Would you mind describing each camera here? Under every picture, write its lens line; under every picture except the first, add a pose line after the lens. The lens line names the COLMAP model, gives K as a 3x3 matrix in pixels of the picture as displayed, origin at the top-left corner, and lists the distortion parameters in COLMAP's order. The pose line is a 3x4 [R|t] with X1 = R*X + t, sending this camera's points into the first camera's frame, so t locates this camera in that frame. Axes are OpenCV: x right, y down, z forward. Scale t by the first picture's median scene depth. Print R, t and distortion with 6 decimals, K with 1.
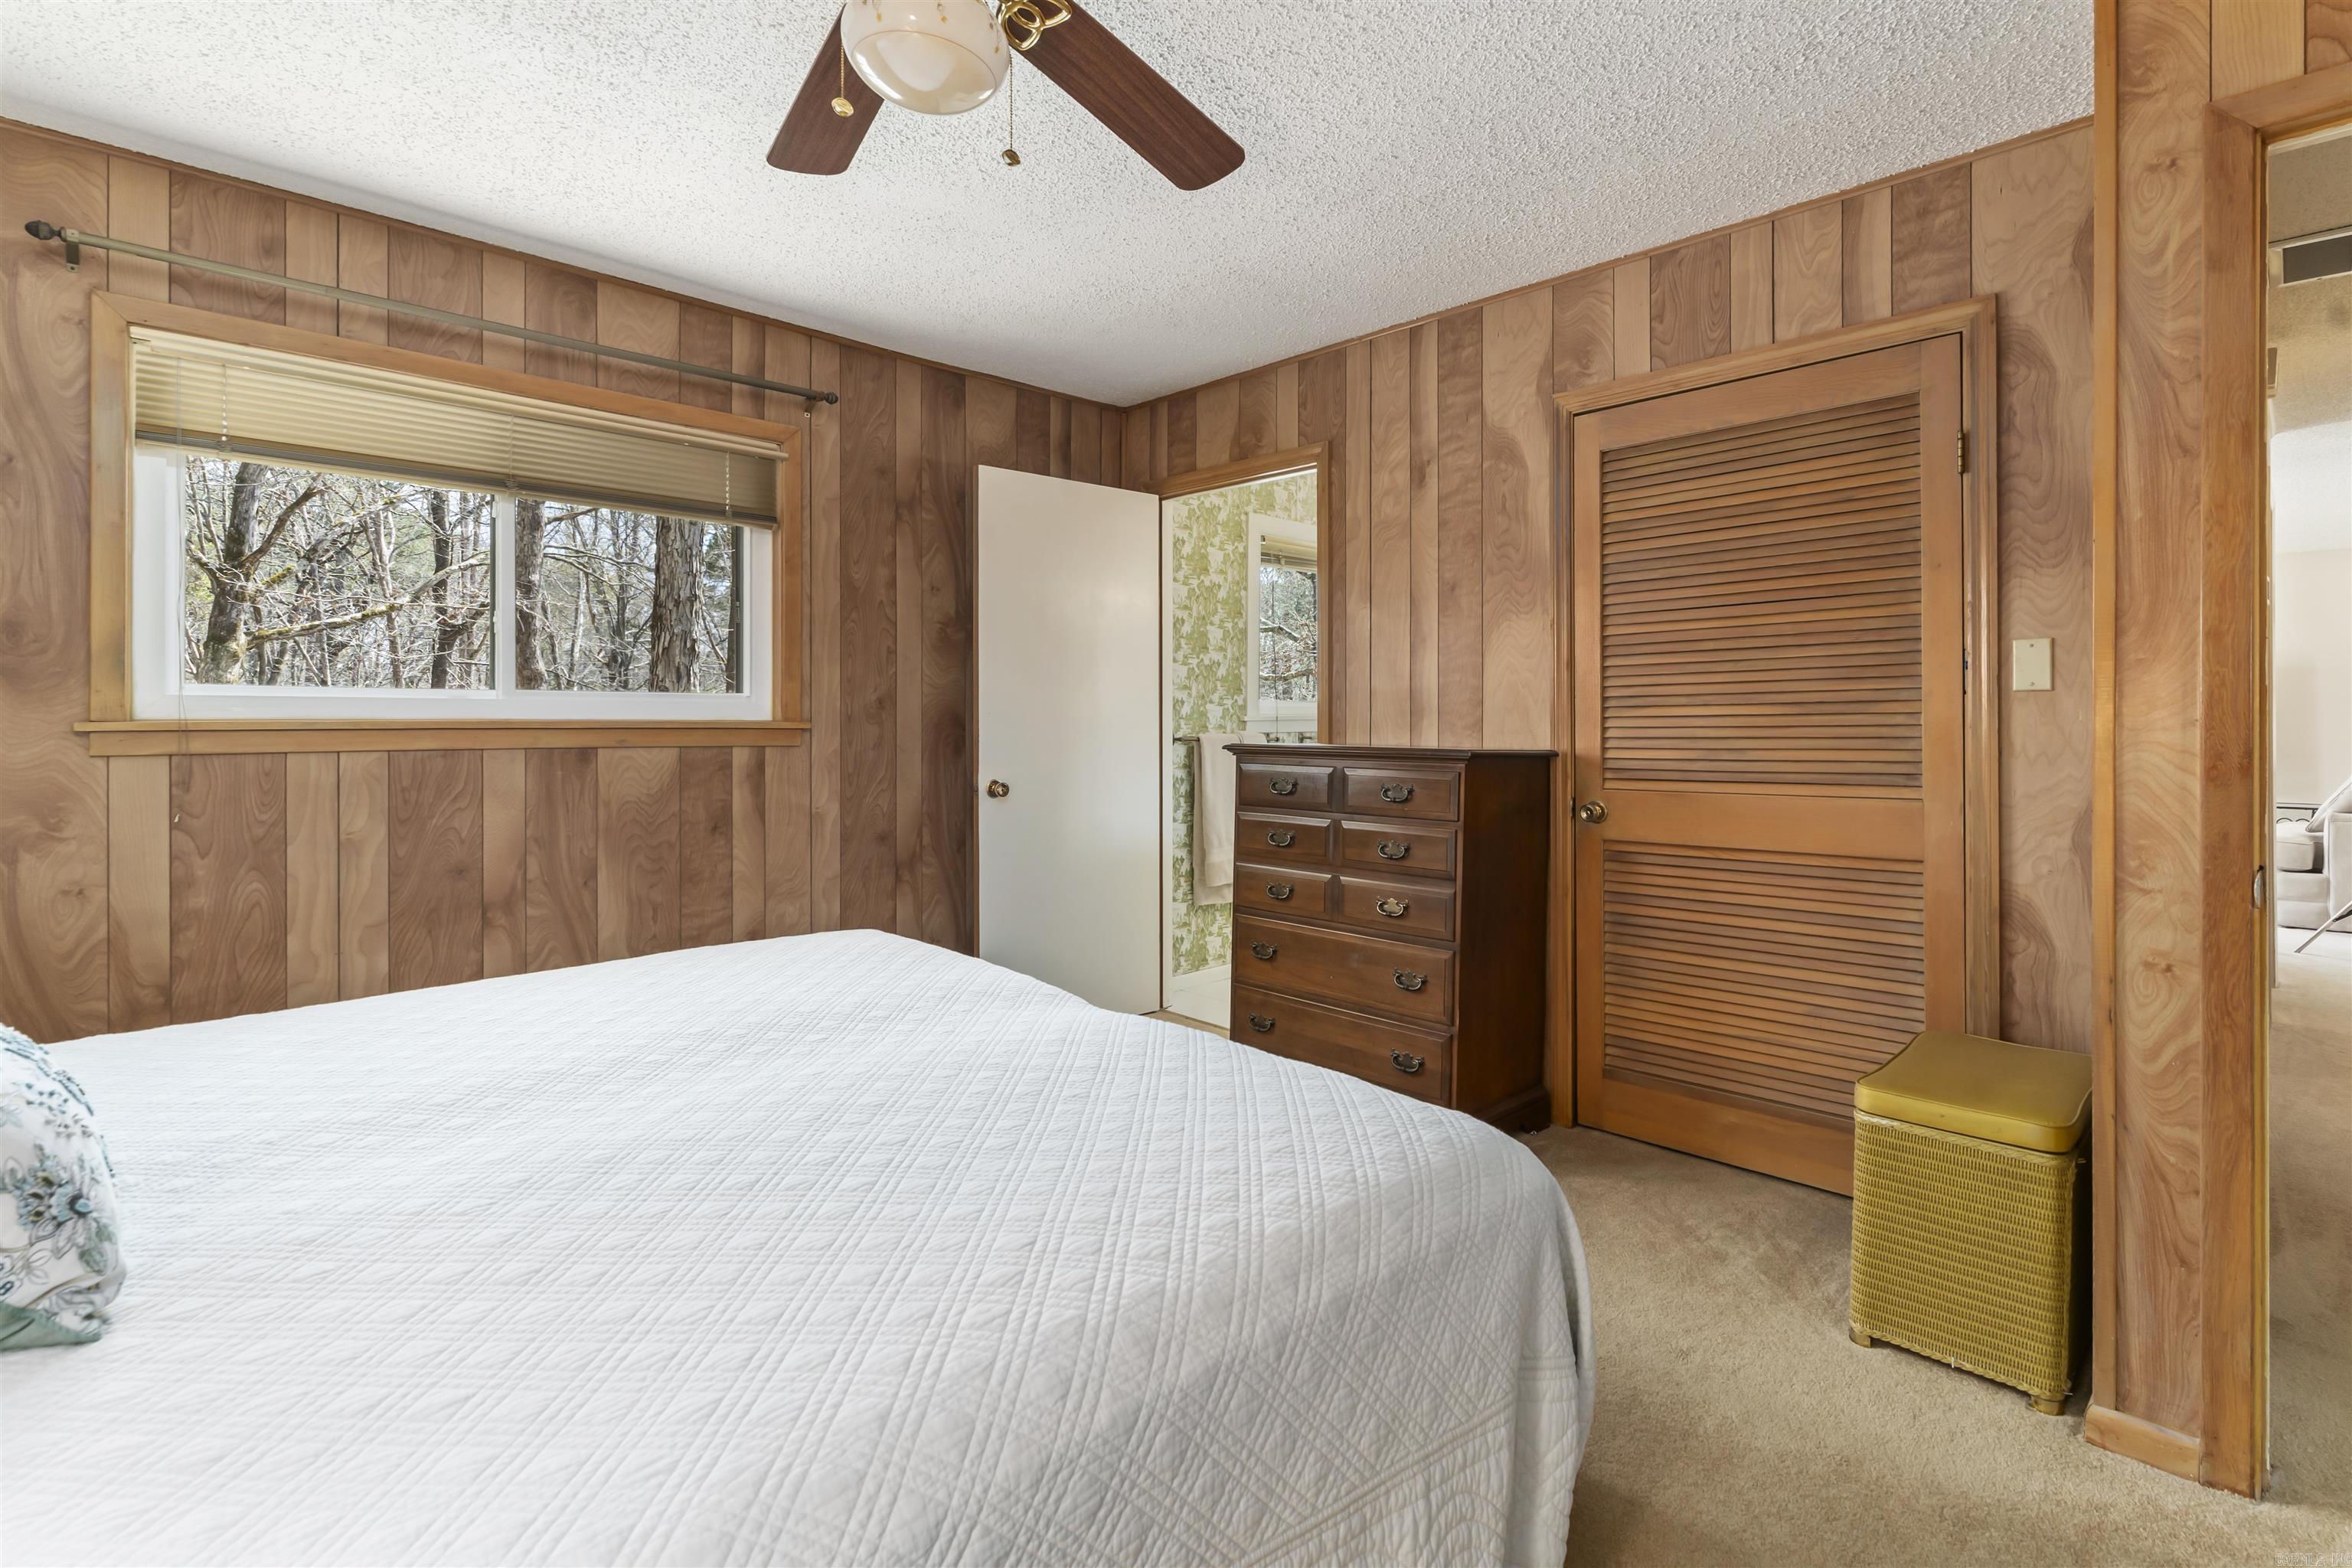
lens RADIAL K [[1082.2, 0, 1123.5], [0, 1082.2, 740.9], [0, 0, 1]] dist [0.003295, 0.000684]
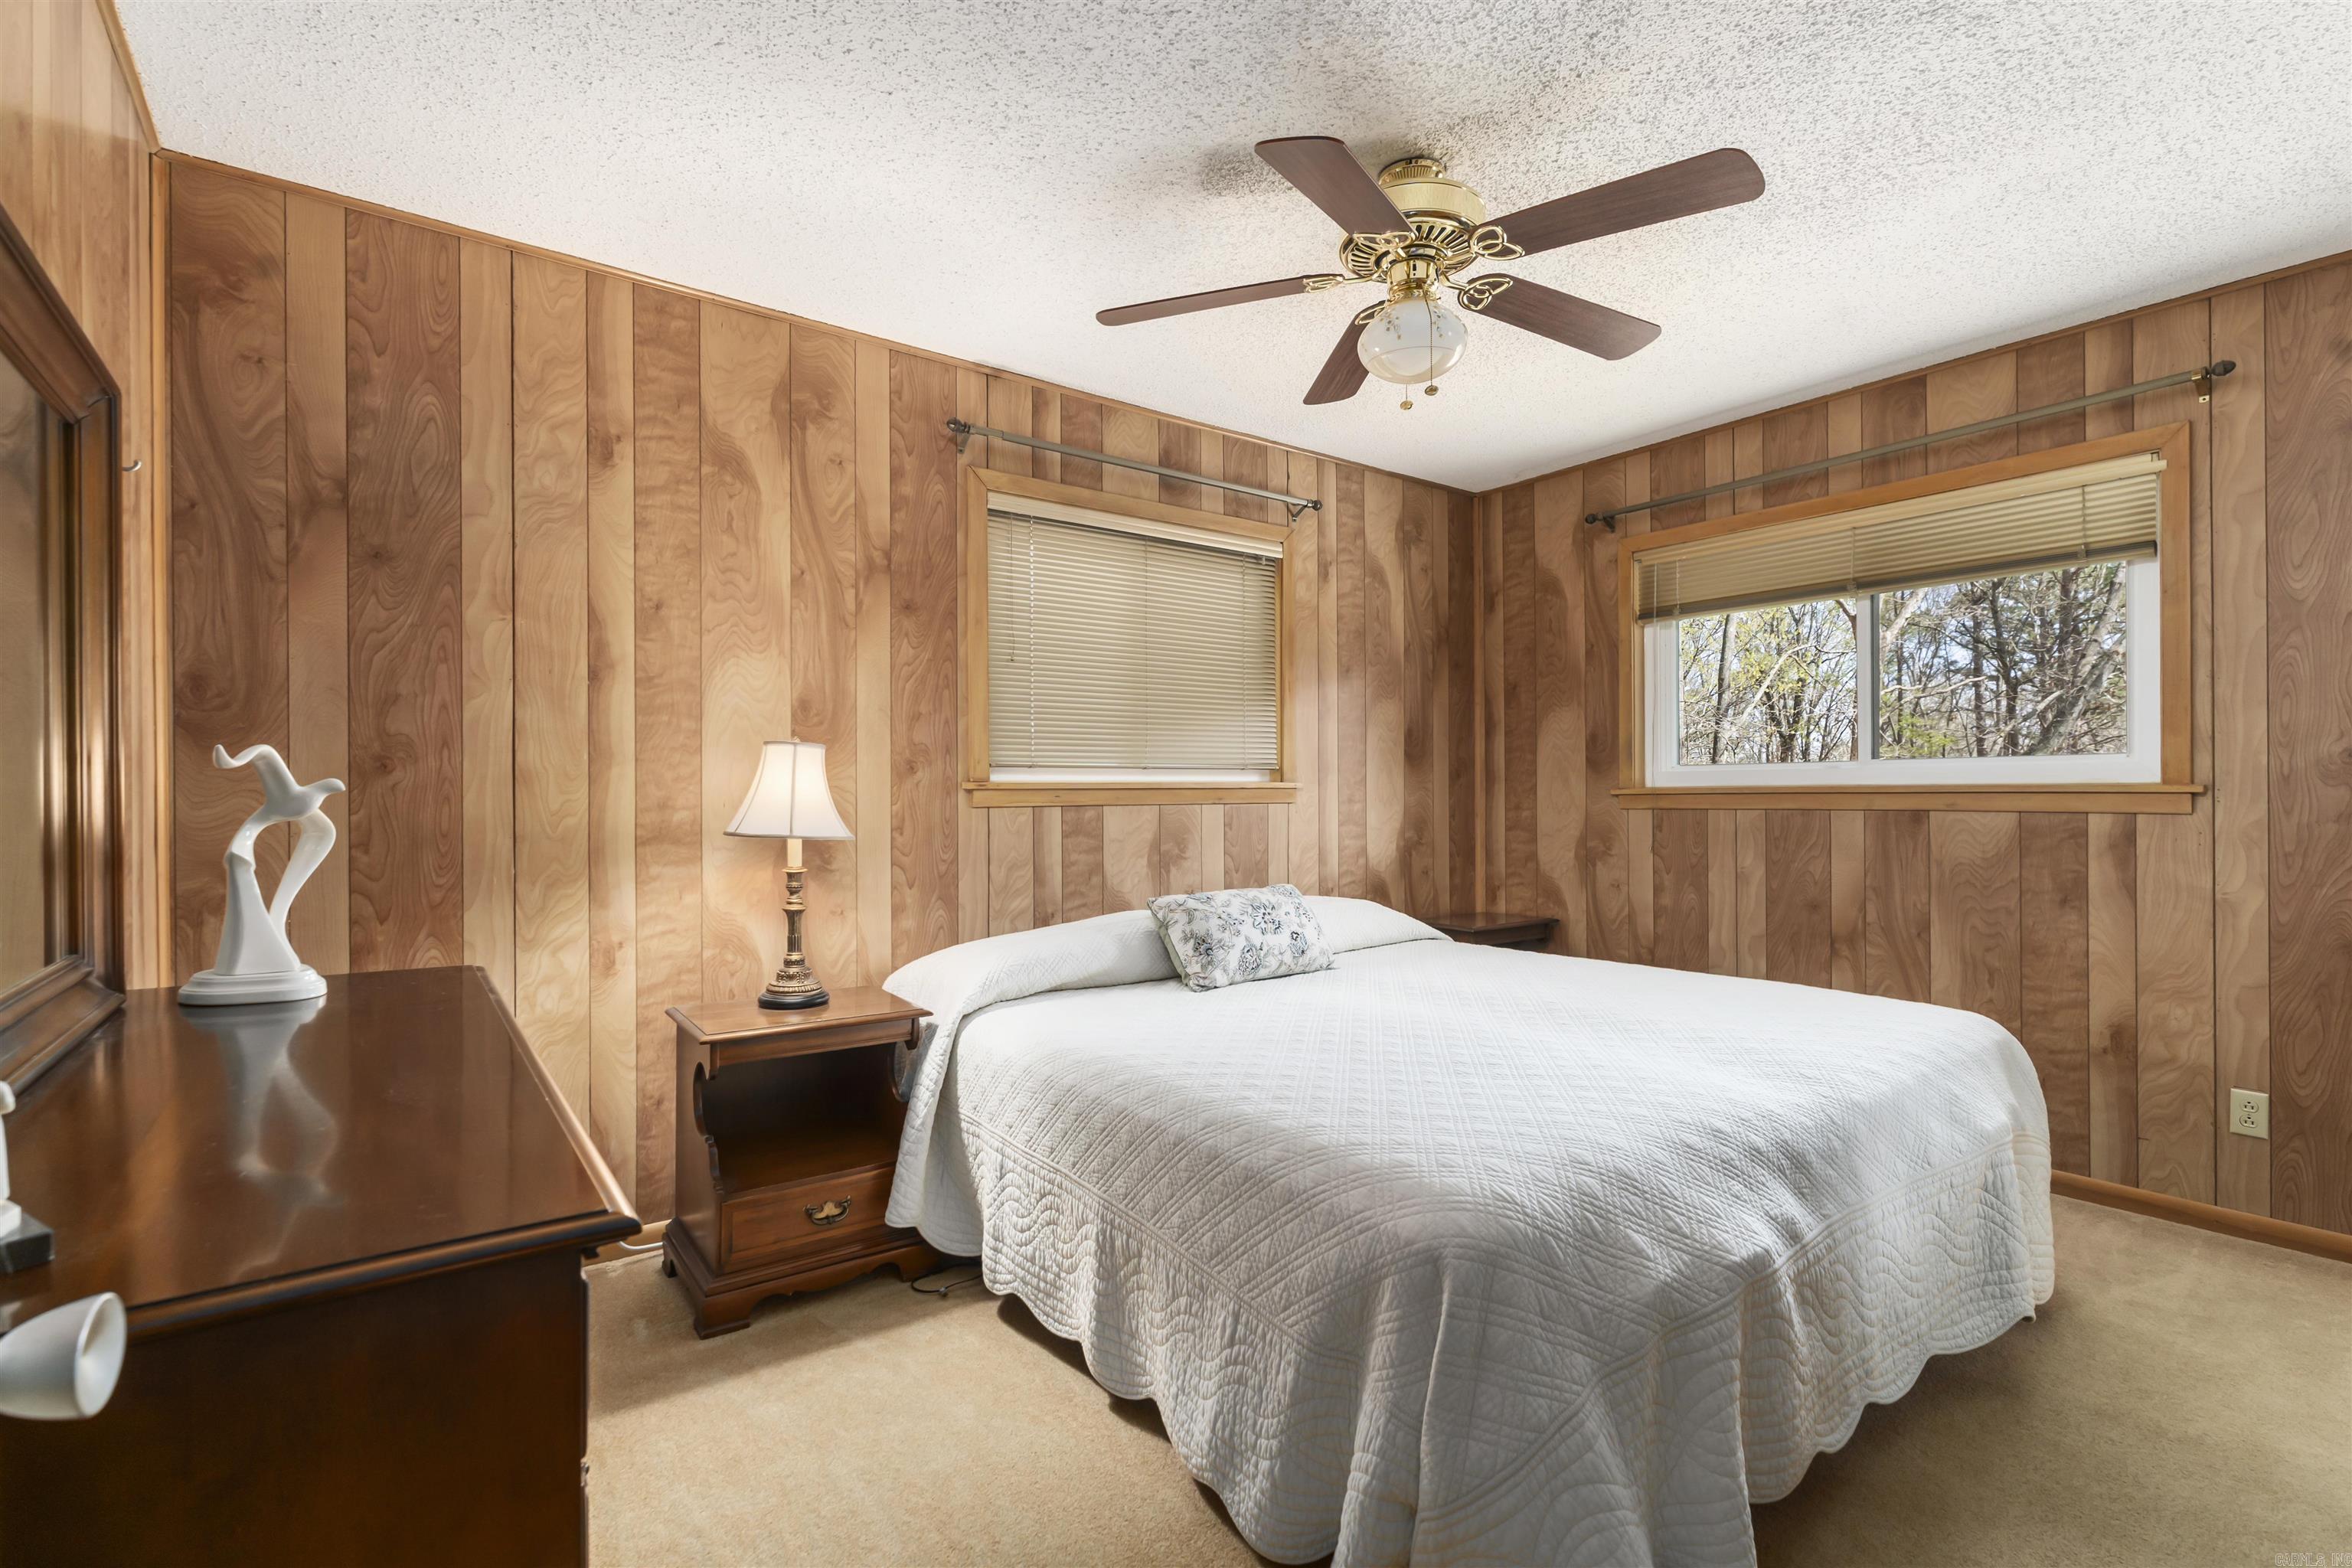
lens RADIAL K [[1082.2, 0, 1186.0], [0, 1082.2, 790.4], [0, 0, 1]] dist [0.003295, 0.000684]
pose [[-0.090061, 0.011100, -0.995874, 0.732830], [0.005976, 0.999926, 0.010605, -0.033059], [0.995918, -0.004996, -0.090121, 0.407106]]
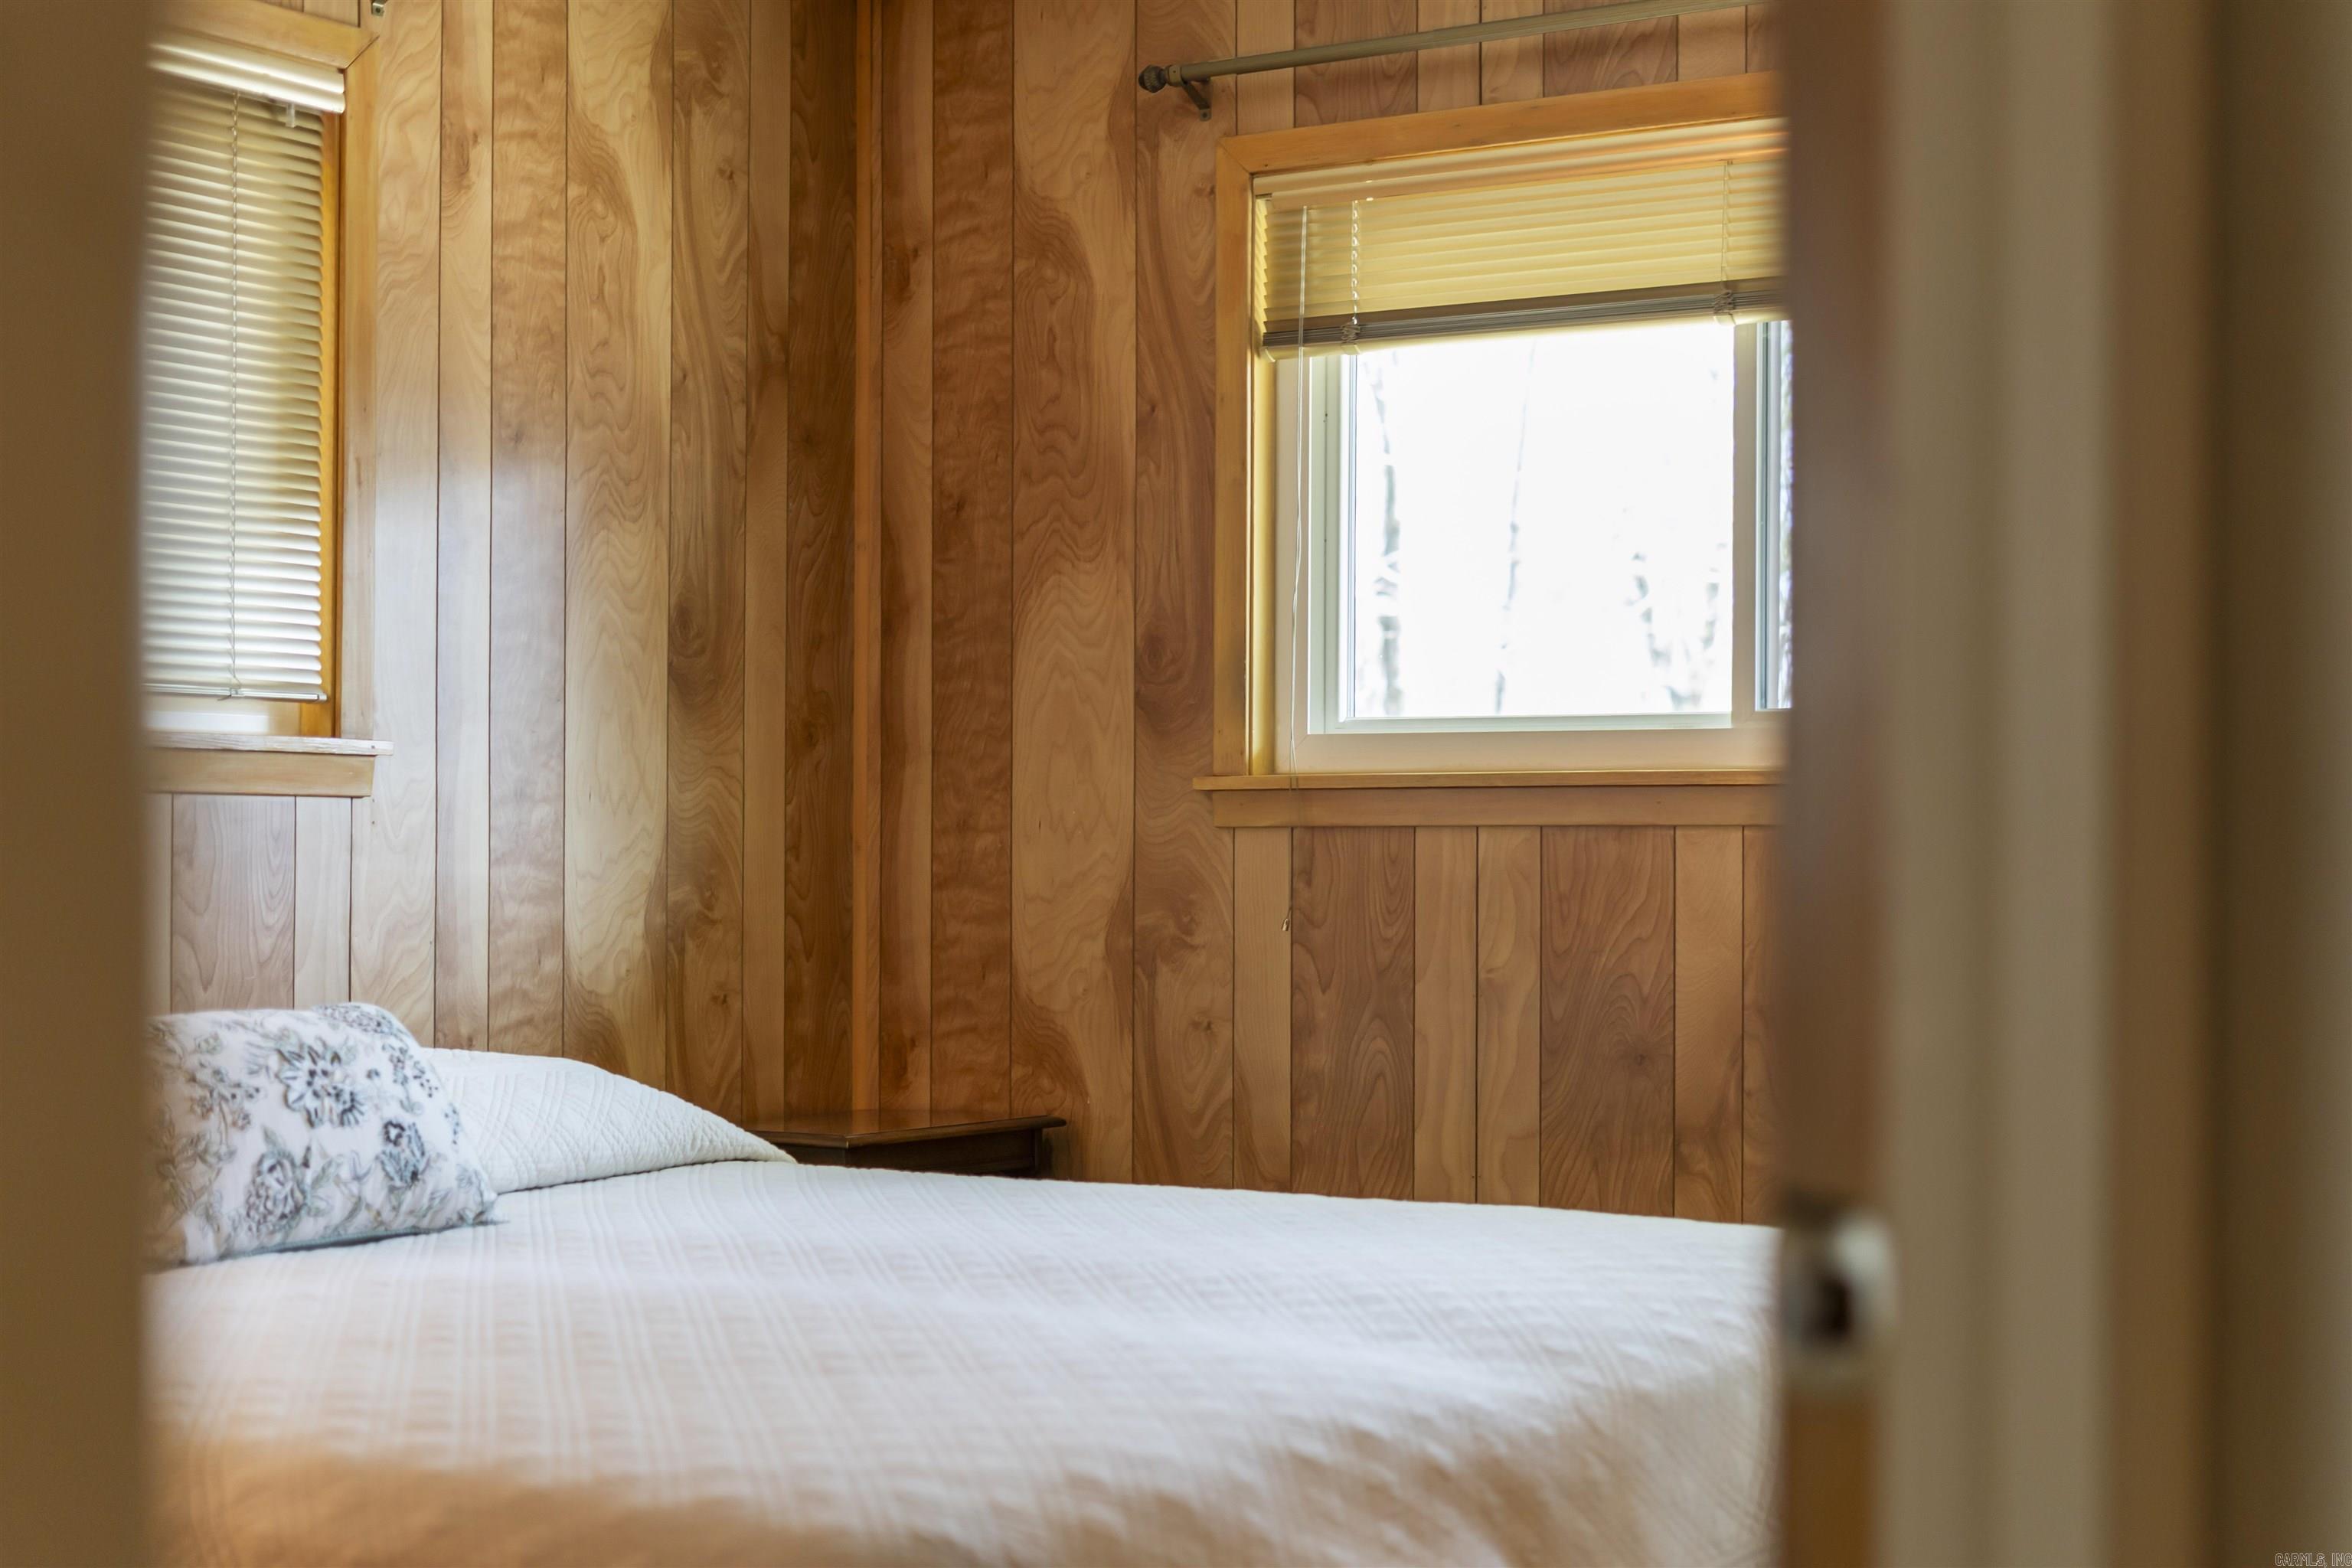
lens RADIAL K [[3329.0, 0, 1239.1], [0, 3329.0, 823.7], [0, 0, 1]] dist [-0.002934, 0.000000]
pose [[0.286155, 0.012754, -0.958098, 0.918052], [-0.008523, 0.999906, 0.010765, -0.009464], [0.958145, 0.005085, 0.286237, 0.366639]]
